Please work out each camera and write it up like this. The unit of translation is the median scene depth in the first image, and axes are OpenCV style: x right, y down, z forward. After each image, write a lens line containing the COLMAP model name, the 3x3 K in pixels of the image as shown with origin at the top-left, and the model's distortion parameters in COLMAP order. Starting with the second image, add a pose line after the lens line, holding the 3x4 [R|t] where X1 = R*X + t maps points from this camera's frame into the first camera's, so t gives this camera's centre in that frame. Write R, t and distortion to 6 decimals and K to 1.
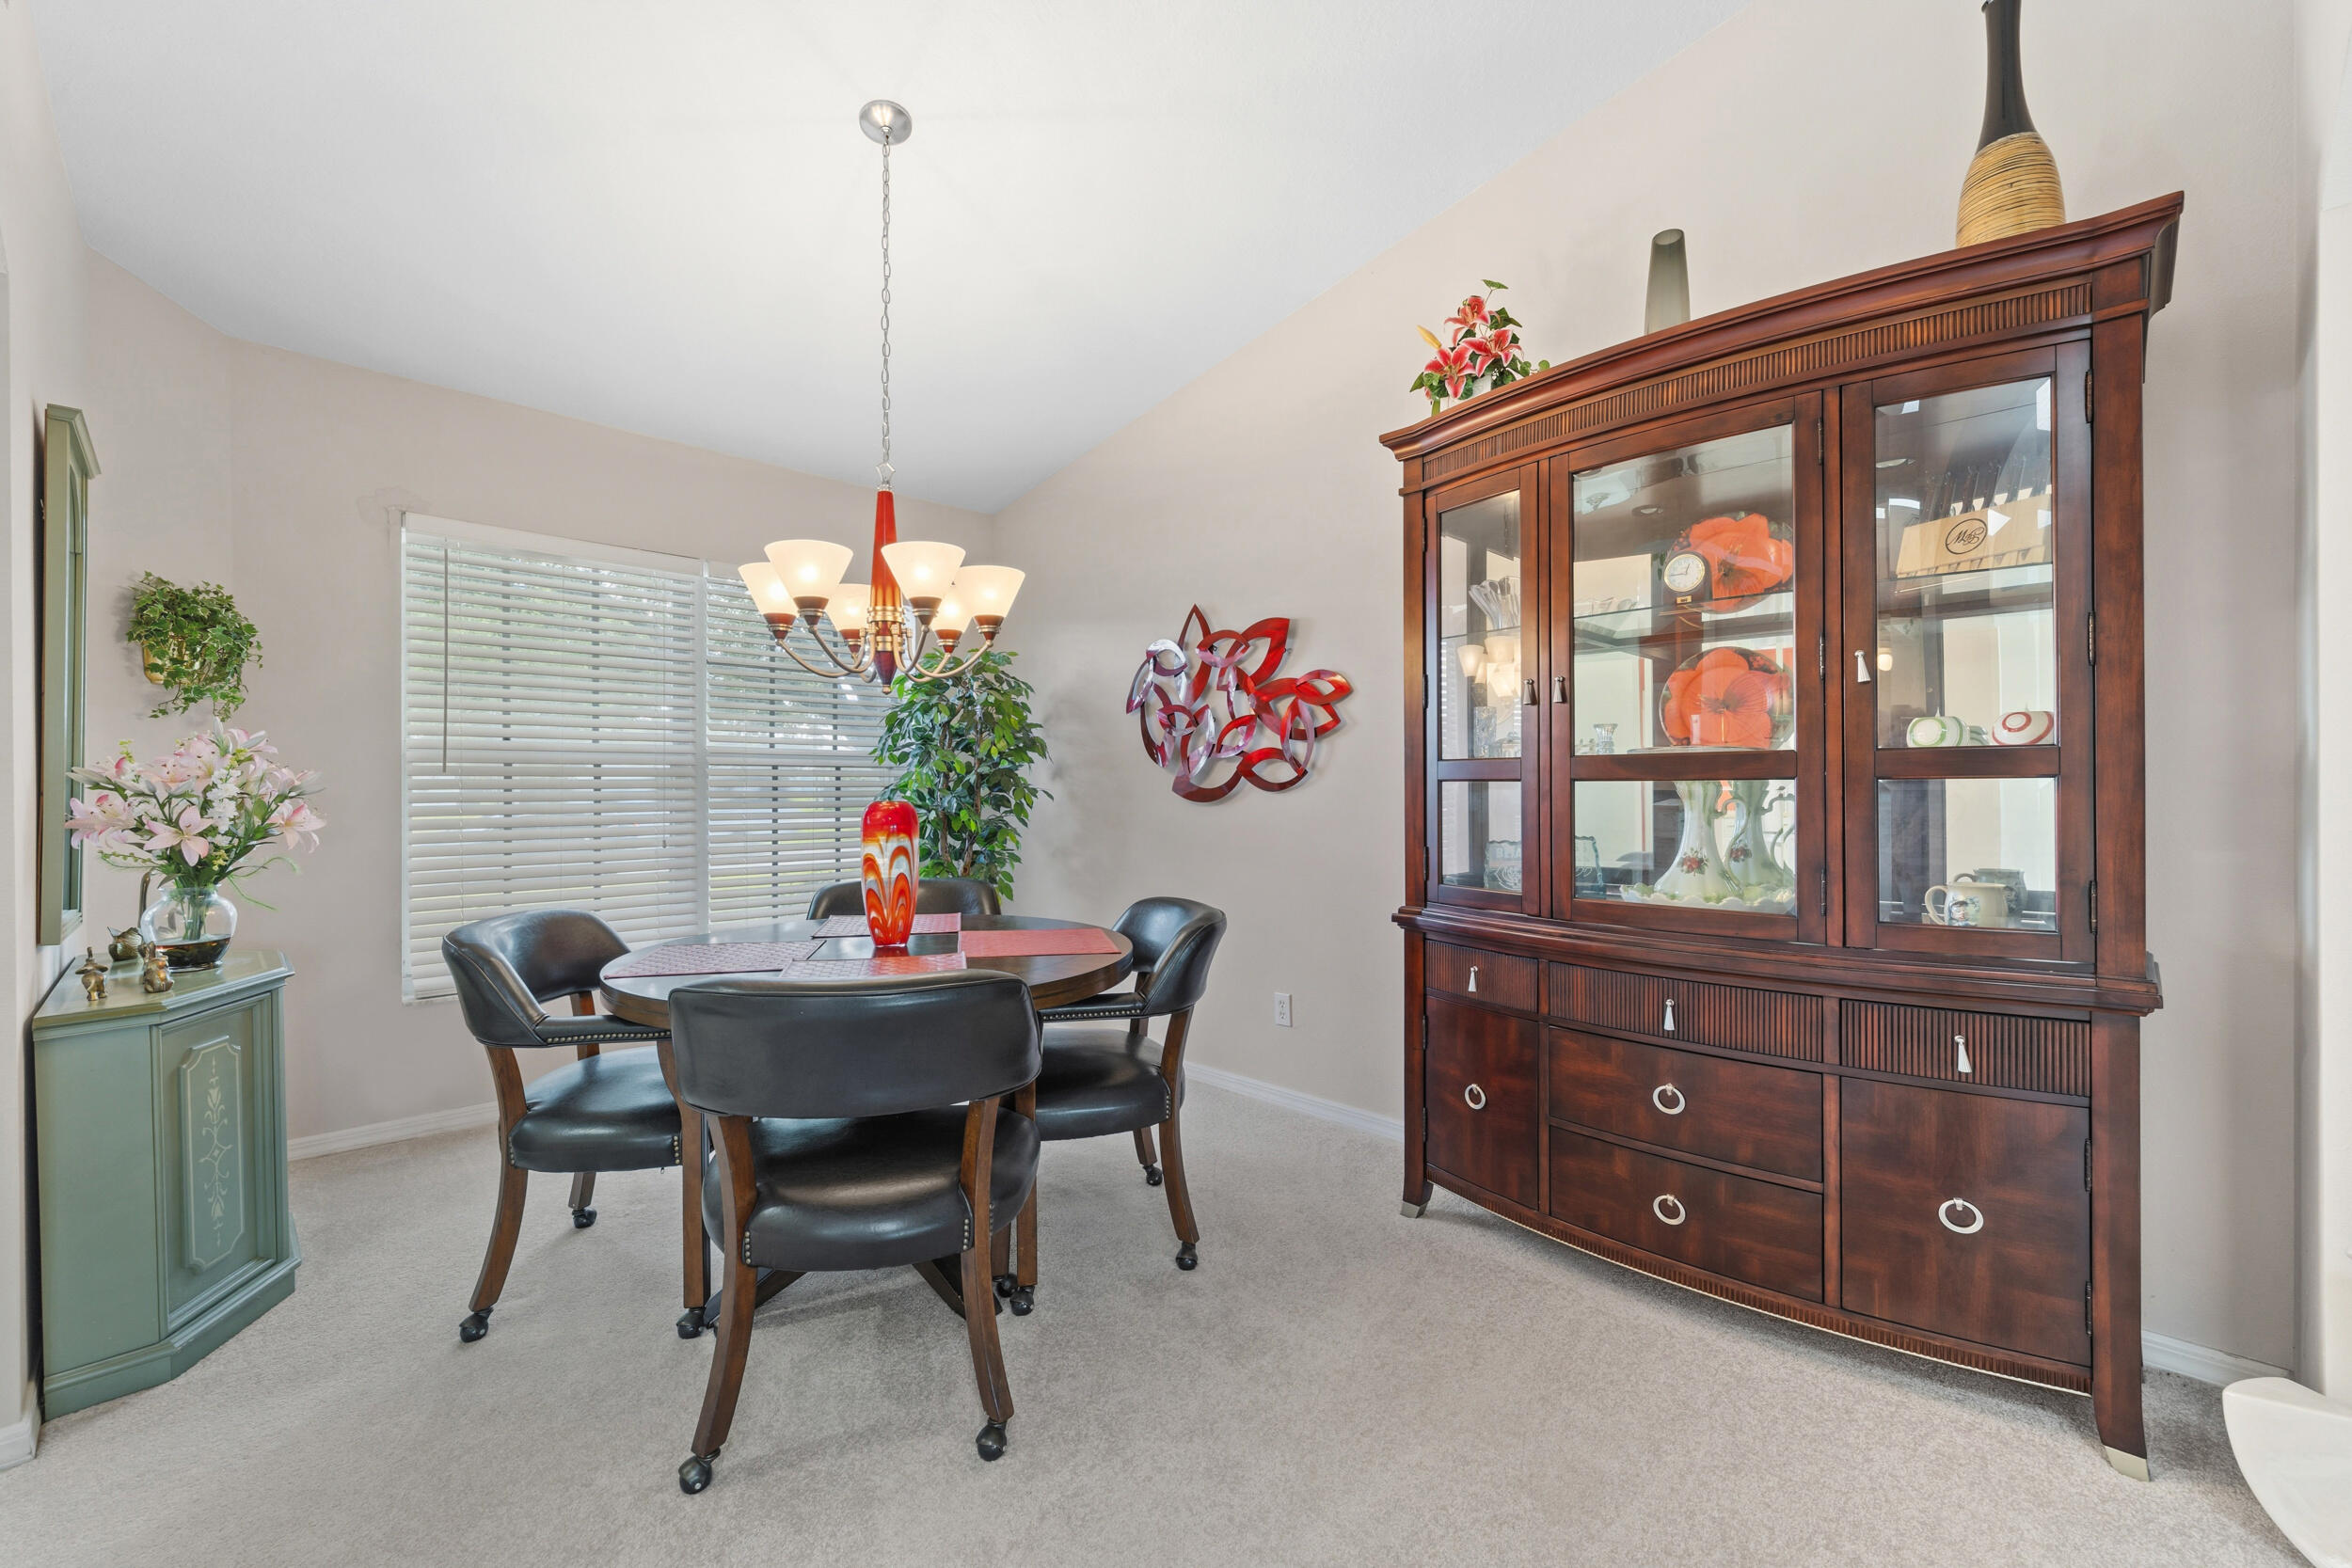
lens RADIAL K [[965.6, 0, 1167.6], [0, 965.6, 790.8], [0, 0, 1]] dist [-0.000980, 0.000694]
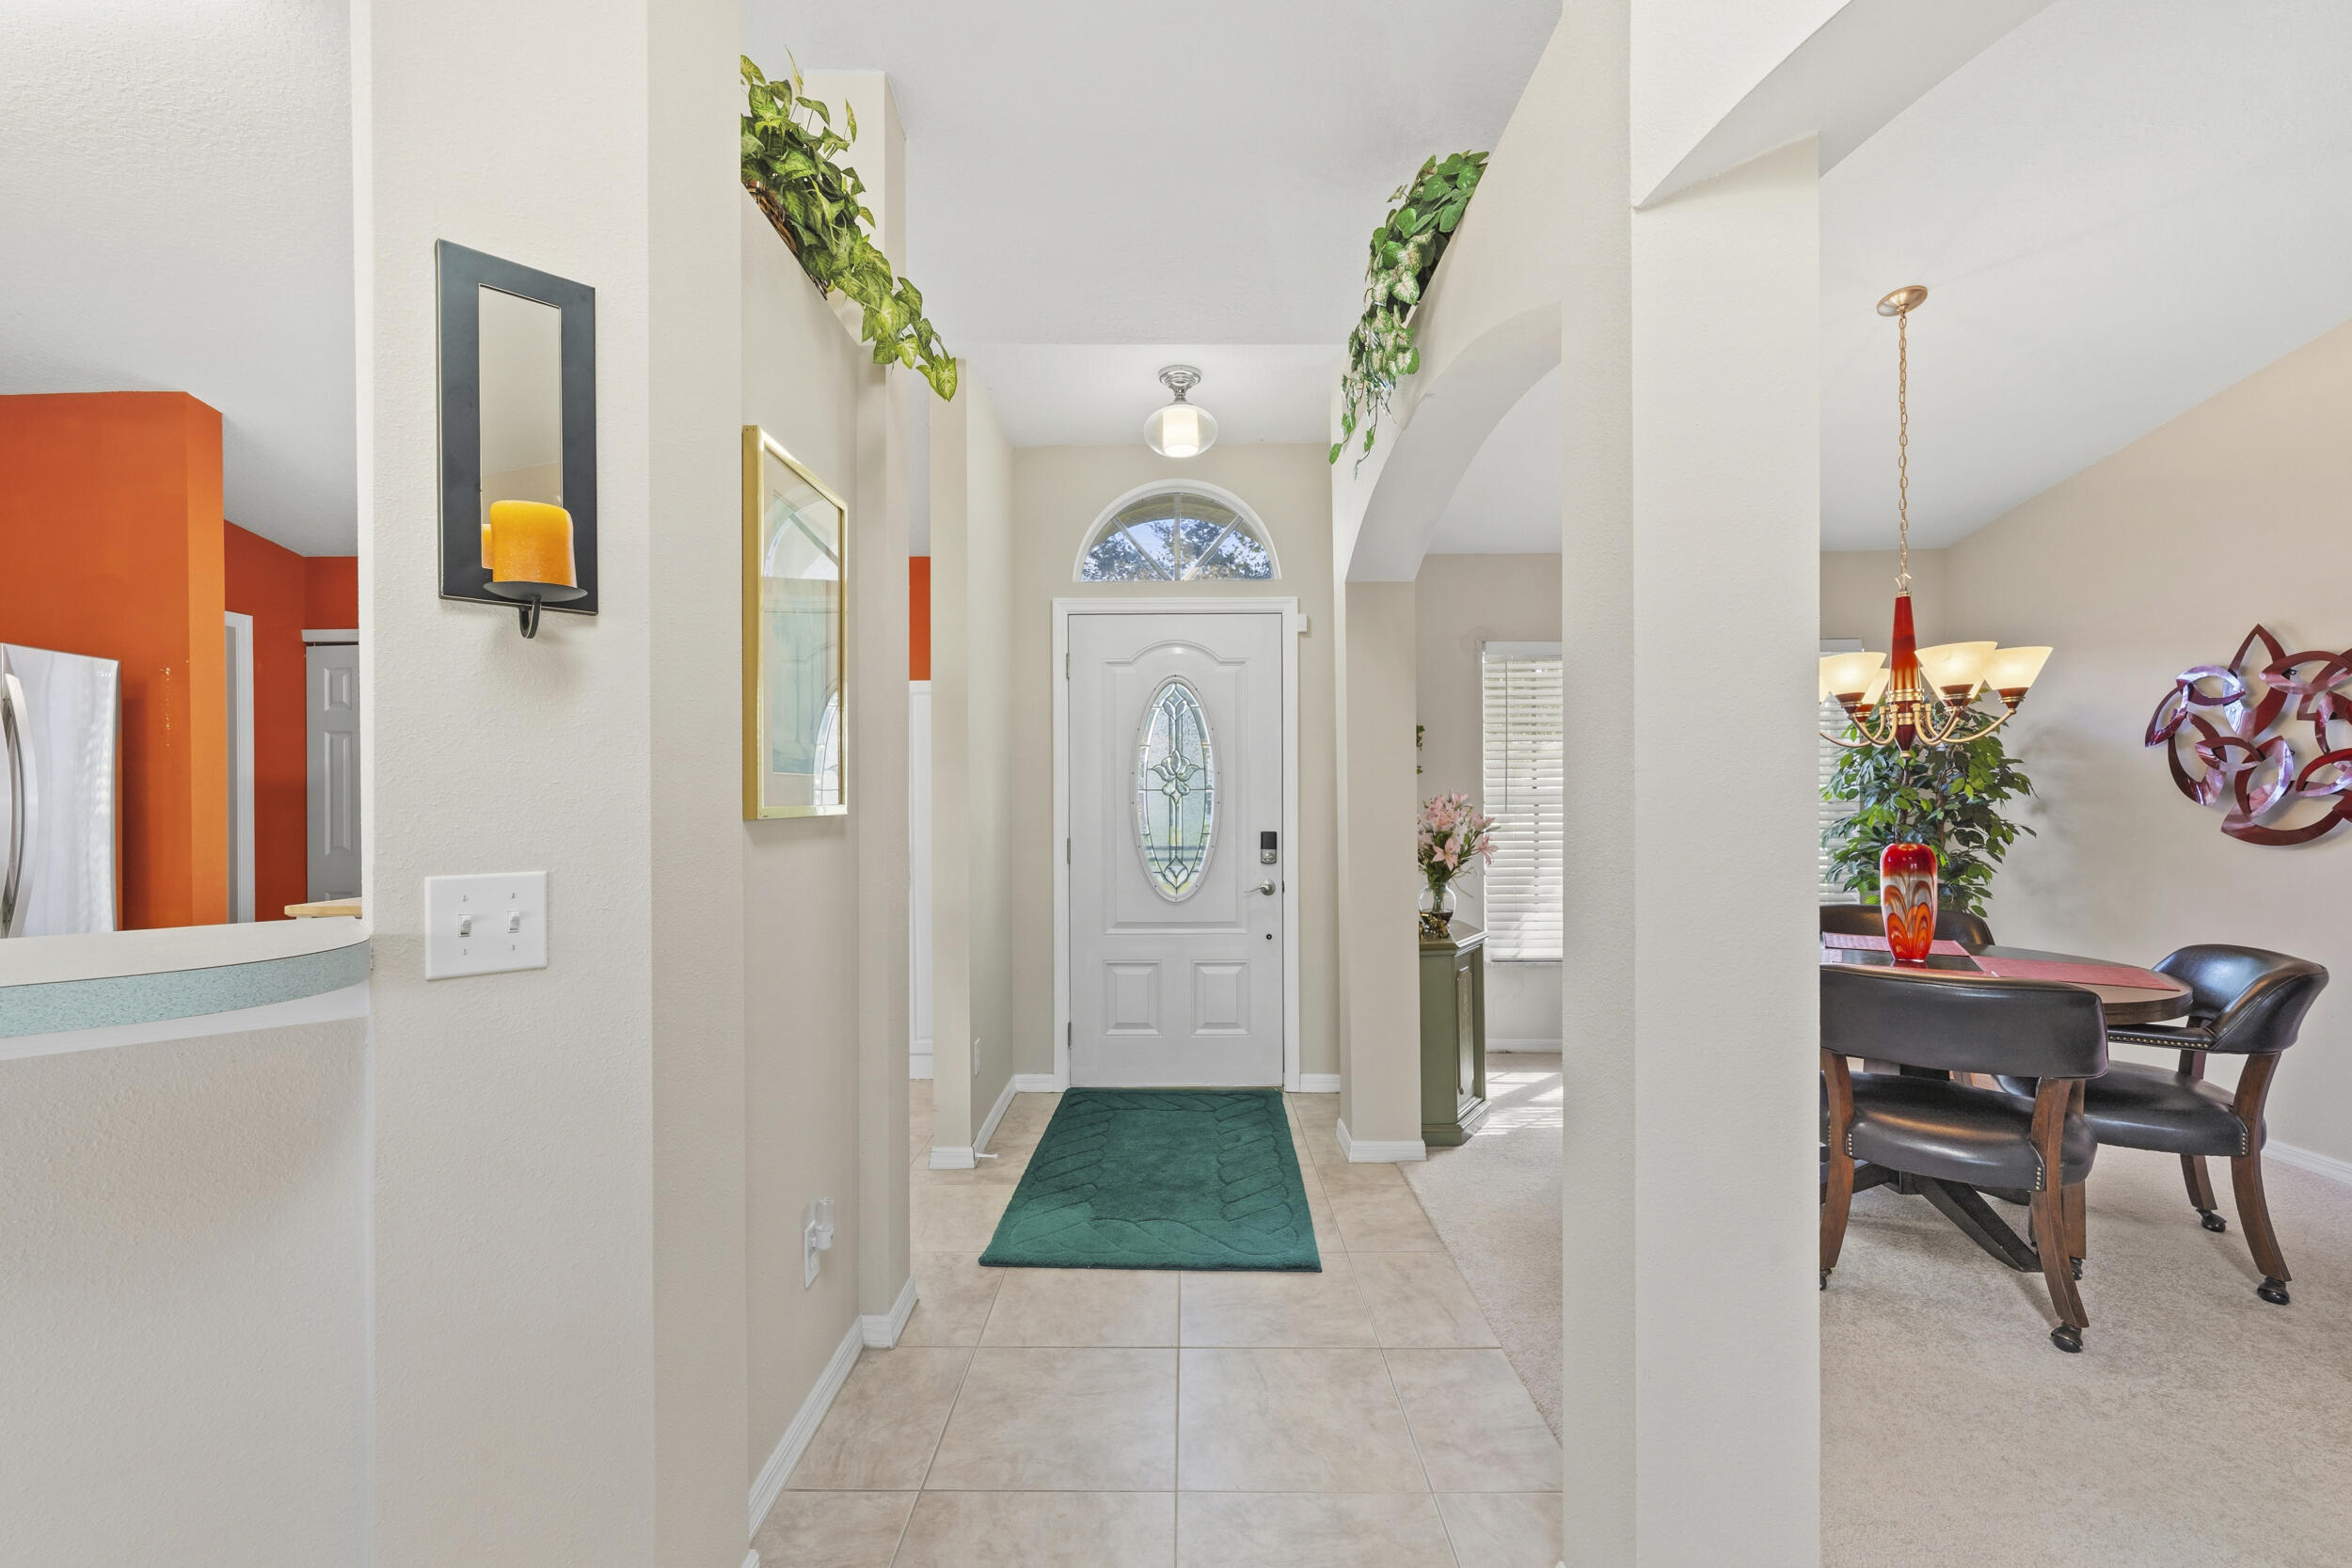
lens RADIAL K [[965.6, 0, 1173.2], [0, 965.6, 802.8], [0, 0, 1]] dist [-0.000980, 0.000694]
pose [[0.704316, -0.002480, -0.709882, -0.047781], [0.001459, 0.999997, -0.002046, -0.027921], [0.709885, 0.000405, 0.704318, -0.368901]]
